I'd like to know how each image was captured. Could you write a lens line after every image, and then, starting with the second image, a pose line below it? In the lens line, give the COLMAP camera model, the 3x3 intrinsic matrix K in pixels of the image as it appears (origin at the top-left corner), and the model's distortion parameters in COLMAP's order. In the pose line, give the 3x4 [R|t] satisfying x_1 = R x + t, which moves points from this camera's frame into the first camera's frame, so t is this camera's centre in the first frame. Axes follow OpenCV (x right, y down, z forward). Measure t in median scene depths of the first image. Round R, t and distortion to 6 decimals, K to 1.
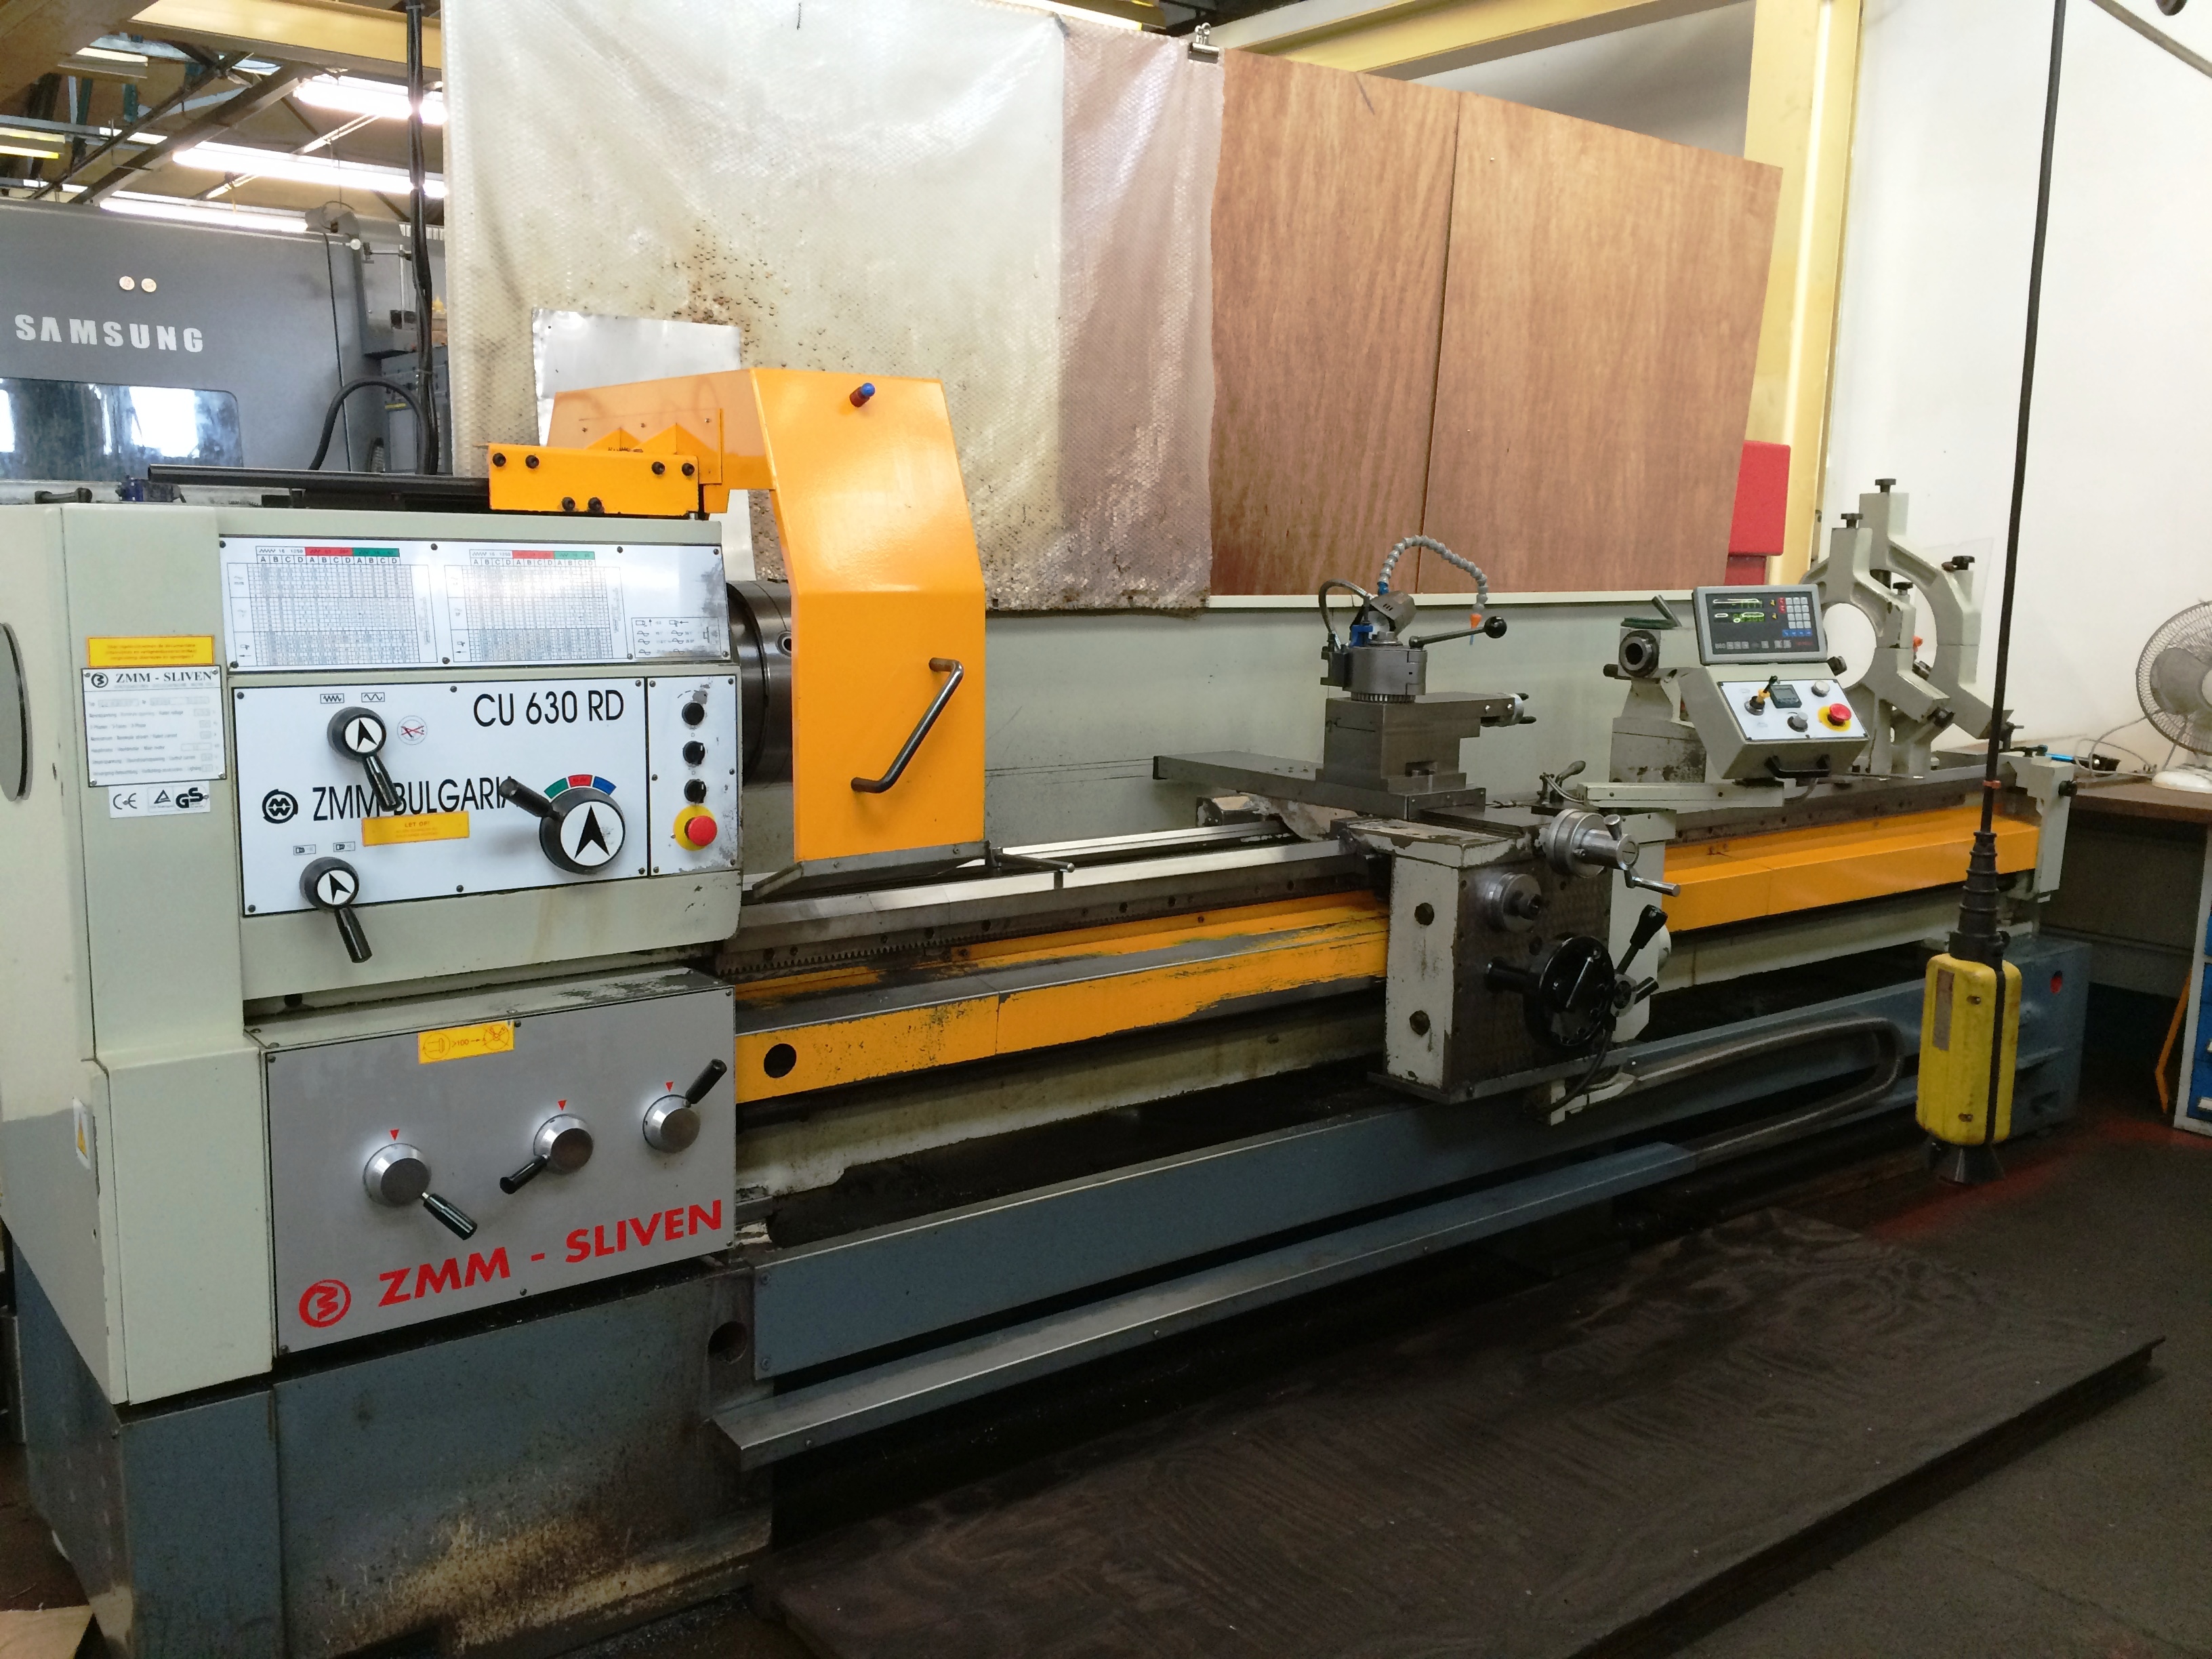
lens RADIAL K [[1888.9, 0, 1093.7], [0, 1888.9, 826.1], [0, 0, 1]] dist [0.076348, -0.102207]
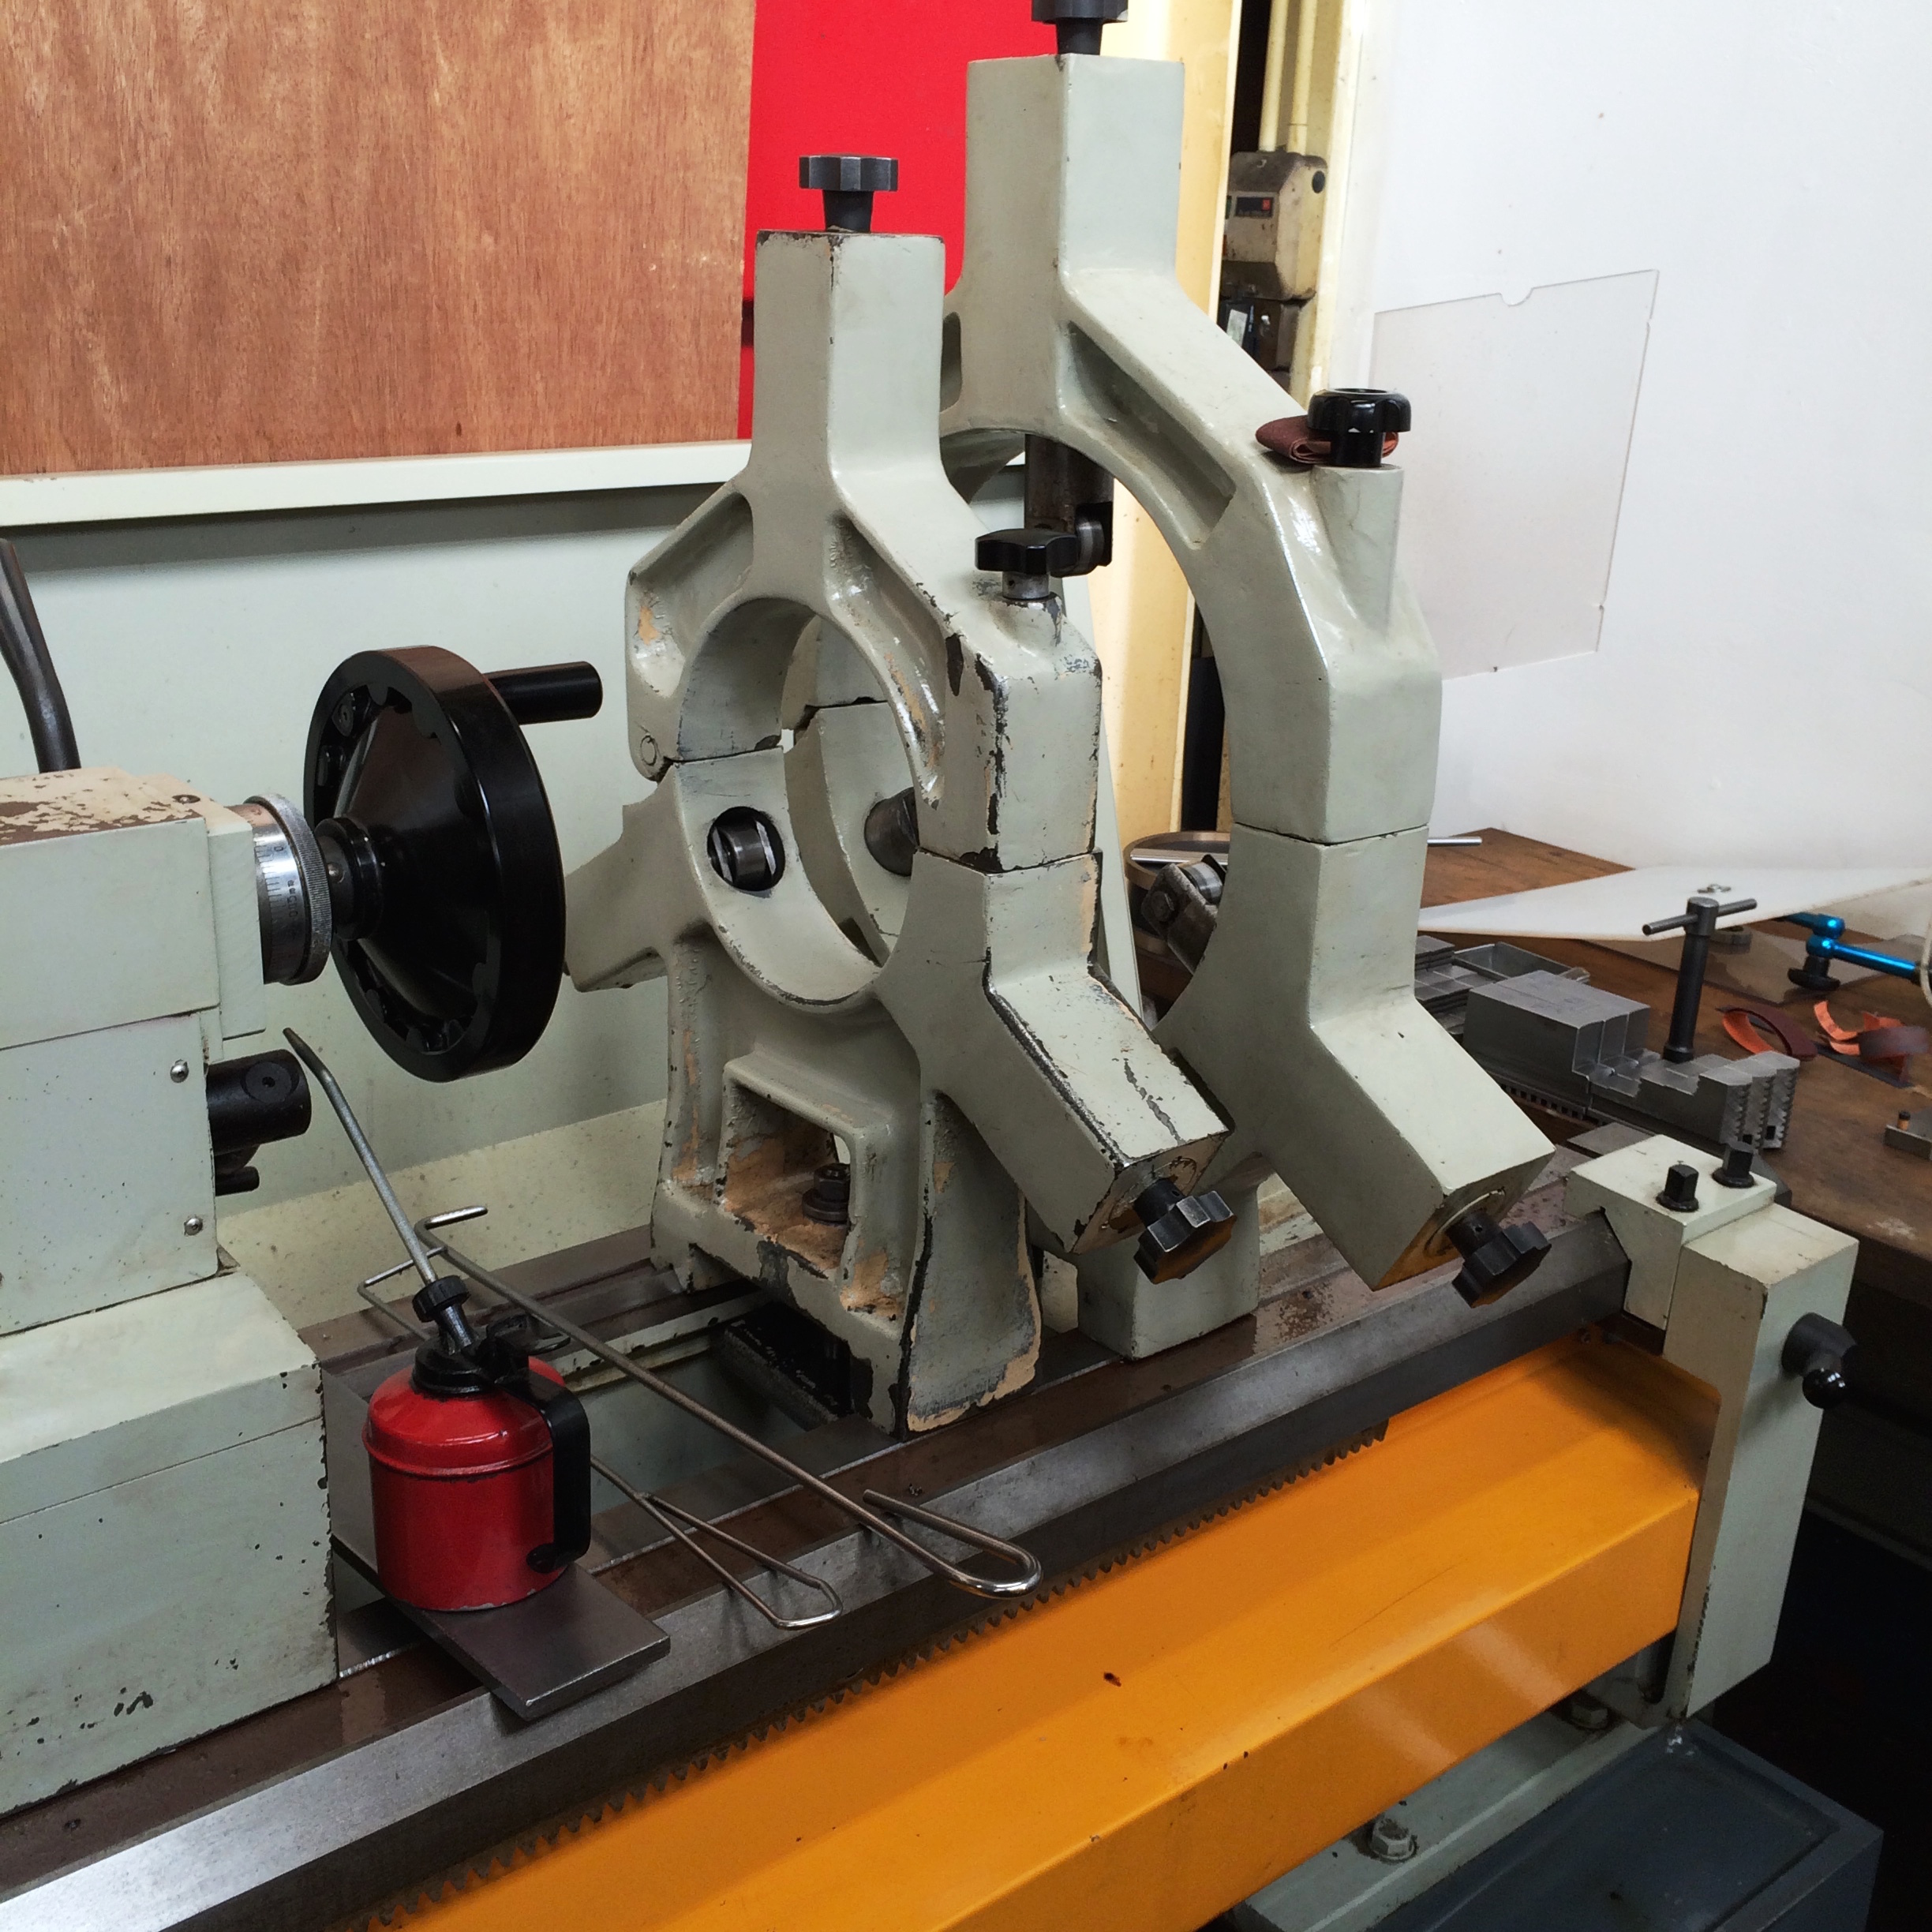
lens RADIAL K [[2194.0, 0, 963.8], [0, 2194.0, 948.8], [0, 0, 1]] dist [0.071330, -0.082233]
pose [[0.999653, 0.002244, 0.026240, 0.557097], [-0.006943, 0.983570, 0.180392, -0.170756], [-0.025404, -0.180512, 0.983245, 1.043295]]
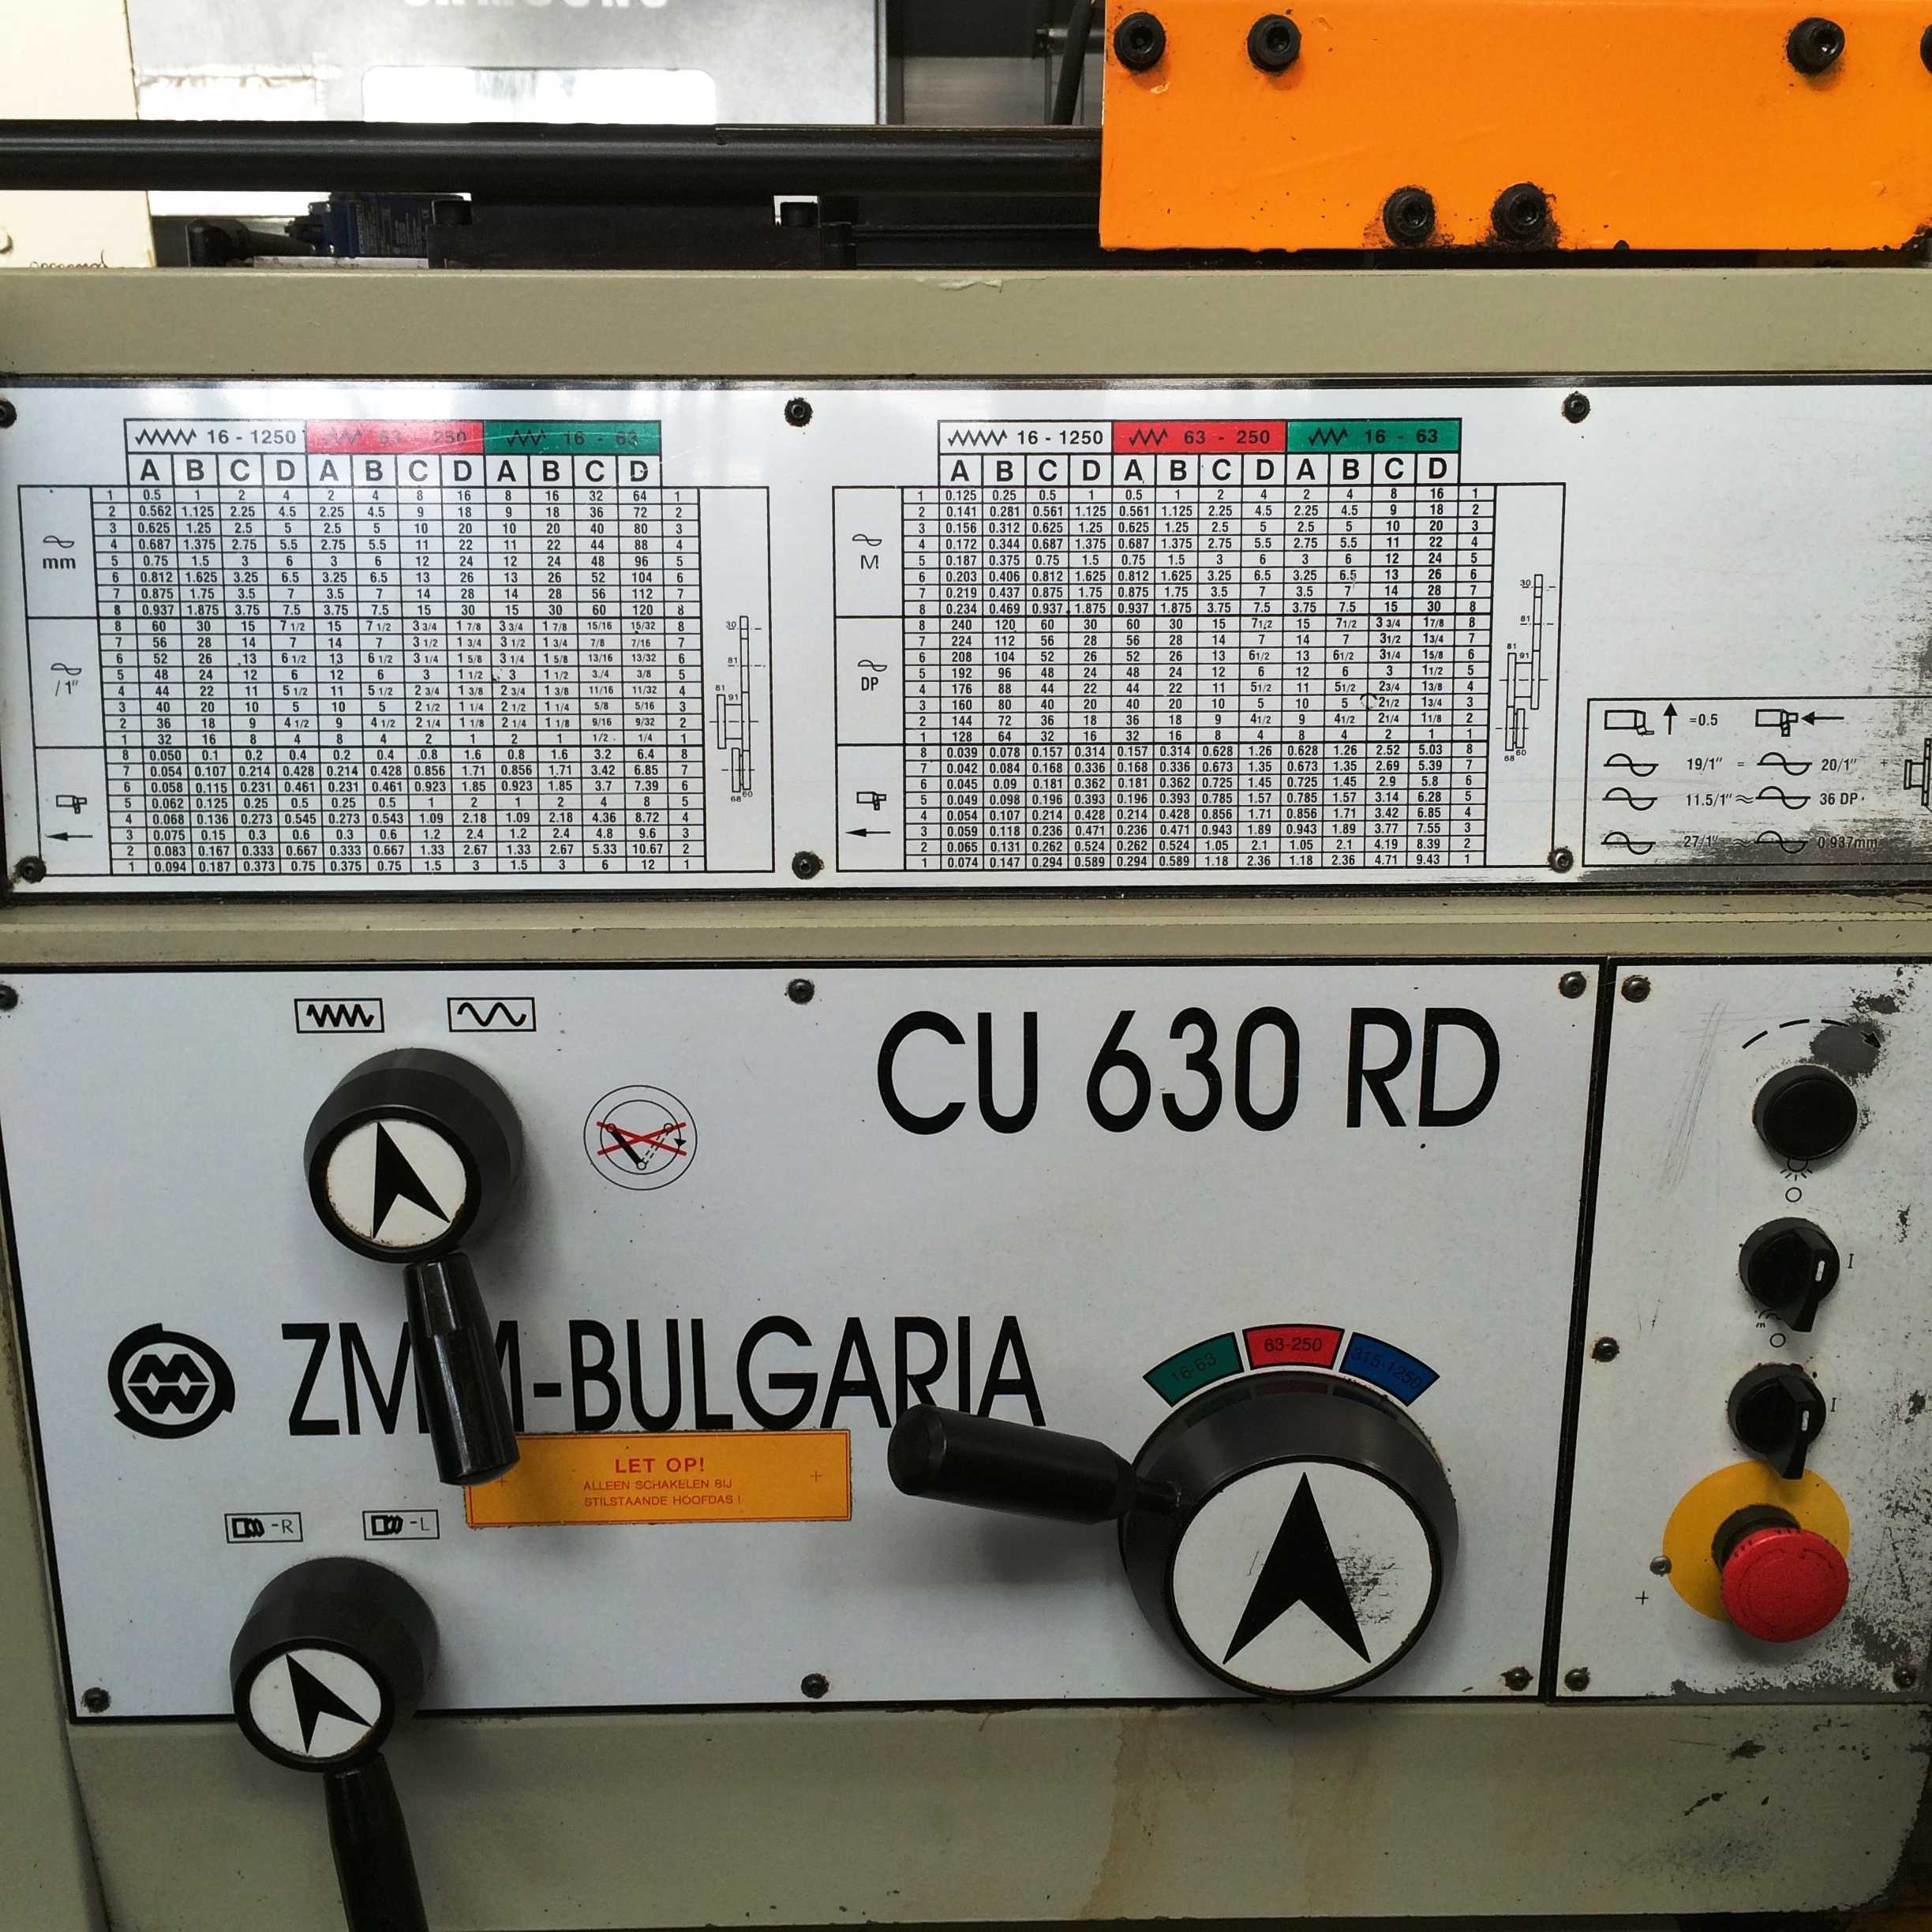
lens RADIAL K [[2209.8, 0, 961.9], [0, 2209.8, 949.2], [0, 0, 1]] dist [0.053928, -0.031123]
pose [[0.804605, 0.152989, -0.573764, -0.102936], [-0.073382, 0.984452, 0.159589, -0.085598], [0.589259, -0.086302, 0.803322, 0.528353]]
